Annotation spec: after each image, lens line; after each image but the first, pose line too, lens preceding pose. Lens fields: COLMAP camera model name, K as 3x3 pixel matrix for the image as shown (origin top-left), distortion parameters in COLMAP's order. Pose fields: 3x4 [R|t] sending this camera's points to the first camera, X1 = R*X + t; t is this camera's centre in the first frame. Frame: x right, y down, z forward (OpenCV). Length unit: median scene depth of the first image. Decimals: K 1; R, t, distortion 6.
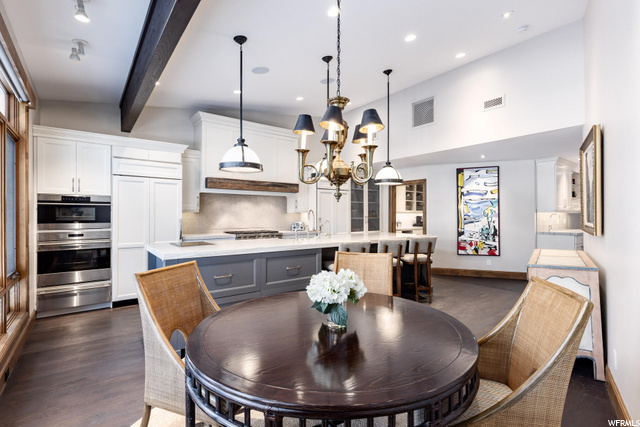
lens RADIAL K [[300.4, 0, 321.6], [0, 300.4, 210.8], [0, 0, 1]] dist [0.003787, 0.000390]
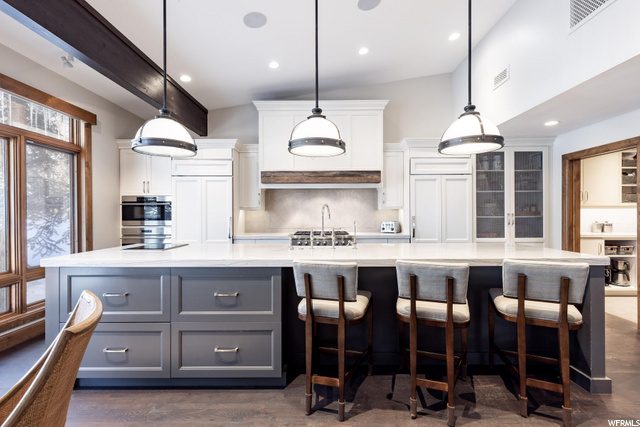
lens RADIAL K [[286.2, 0, 319.2], [0, 286.2, 214.8], [0, 0, 1]] dist [-0.000853, -0.000378]
pose [[0.790526, -0.000675, -0.612428, 0.220860], [0.013890, 0.999762, 0.016827, 0.005732], [0.612271, -0.021809, 0.790347, 0.322848]]
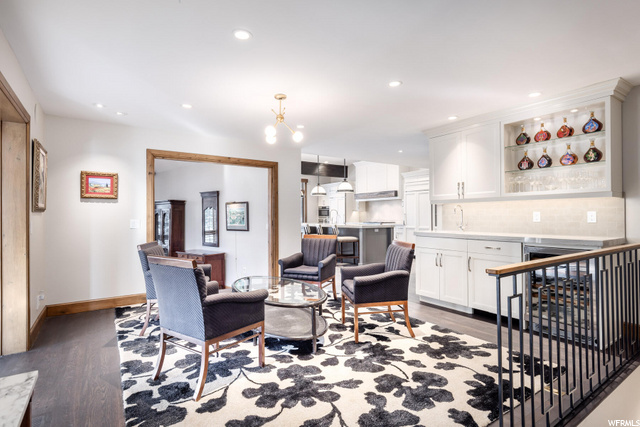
lens RADIAL K [[329.5, 0, 319.4], [0, 329.5, 212.8], [0, 0, 1]] dist [0.000019, 0.000000]
pose [[-0.054773, -0.012725, -0.998418, 1.451676], [0.021200, 0.999679, -0.013904, 0.032001], [0.998274, -0.021928, -0.054486, 0.673709]]
